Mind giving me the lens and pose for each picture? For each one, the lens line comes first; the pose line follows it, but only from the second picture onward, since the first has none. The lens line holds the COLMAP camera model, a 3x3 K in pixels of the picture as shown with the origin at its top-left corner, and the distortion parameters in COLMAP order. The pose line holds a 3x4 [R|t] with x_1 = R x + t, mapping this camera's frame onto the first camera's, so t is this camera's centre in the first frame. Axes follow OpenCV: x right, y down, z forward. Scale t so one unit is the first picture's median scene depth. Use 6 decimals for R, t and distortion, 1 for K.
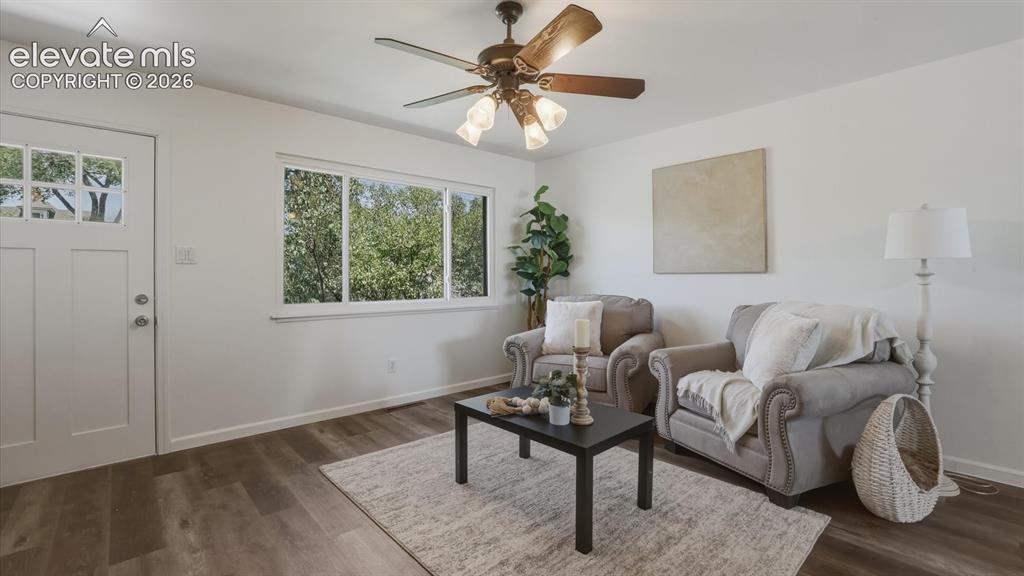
lens RADIAL K [[459.0, 0, 509.3], [0, 459.0, 275.0], [0, 0, 1]] dist [-0.000326, 0.000888]
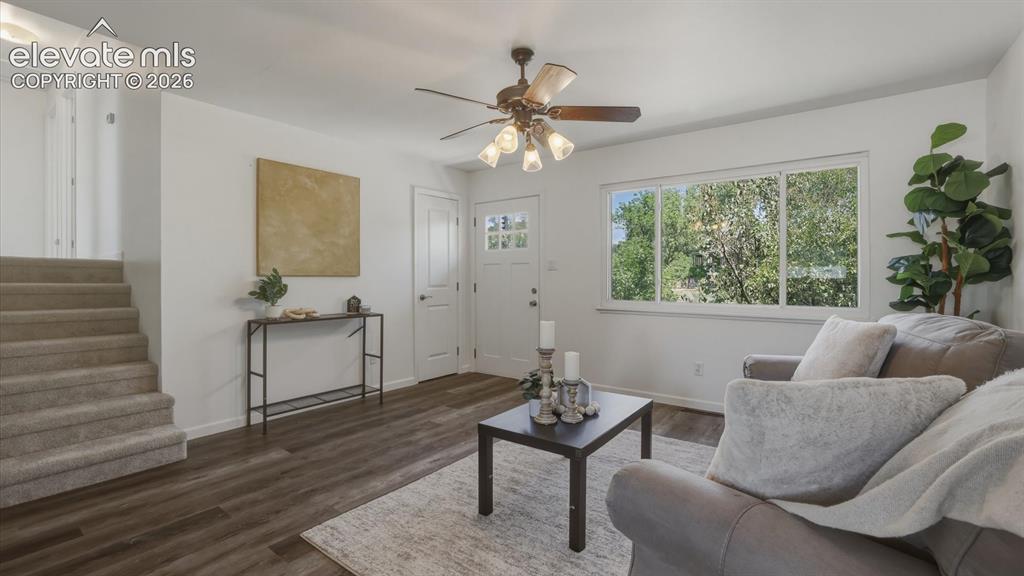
lens RADIAL K [[459.0, 0, 509.3], [0, 459.0, 275.0], [0, 0, 1]] dist [-0.000326, 0.000888]
pose [[0.189697, -0.004407, -0.981833, 0.911953], [0.003052, 0.999988, -0.003899, -0.001829], [0.981838, -0.002257, 0.189708, 0.570098]]
